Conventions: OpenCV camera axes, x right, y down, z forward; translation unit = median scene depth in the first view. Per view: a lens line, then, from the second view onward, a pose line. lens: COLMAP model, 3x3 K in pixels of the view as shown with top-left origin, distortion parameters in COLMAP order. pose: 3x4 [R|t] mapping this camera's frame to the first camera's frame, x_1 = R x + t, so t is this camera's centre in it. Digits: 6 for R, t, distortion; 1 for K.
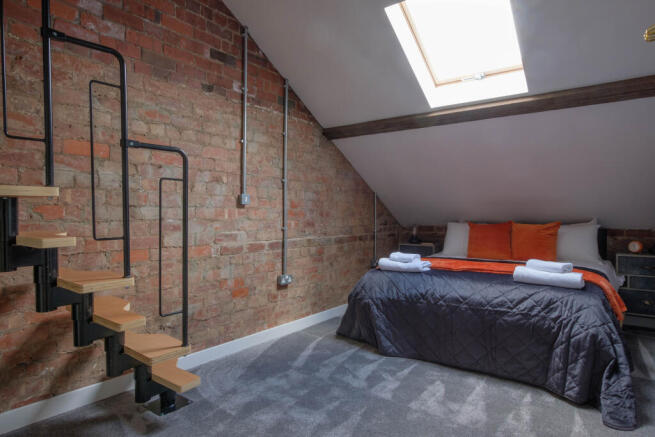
lens RADIAL K [[382.7, 0, 327.7], [0, 382.7, 219.3], [0, 0, 1]] dist [-0.021543, 0.009351]
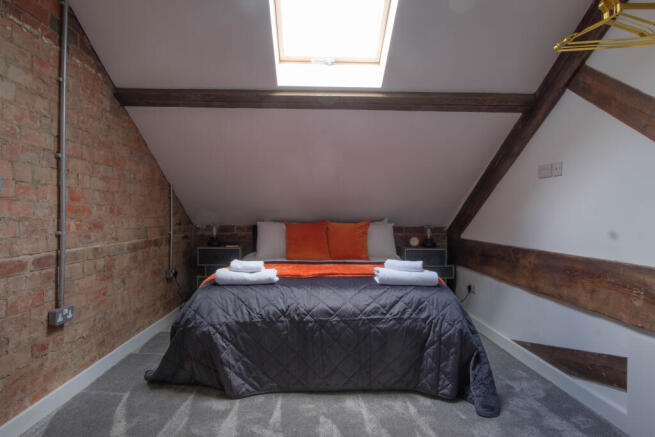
lens RADIAL K [[382.7, 0, 329.2], [0, 382.7, 217.9], [0, 0, 1]] dist [-0.021543, 0.009351]
pose [[0.794106, 0.000606, 0.607779, -0.144194], [-0.000622, 1.000000, -0.000184, -0.000931], [-0.607779, -0.000232, 0.794106, 0.254595]]
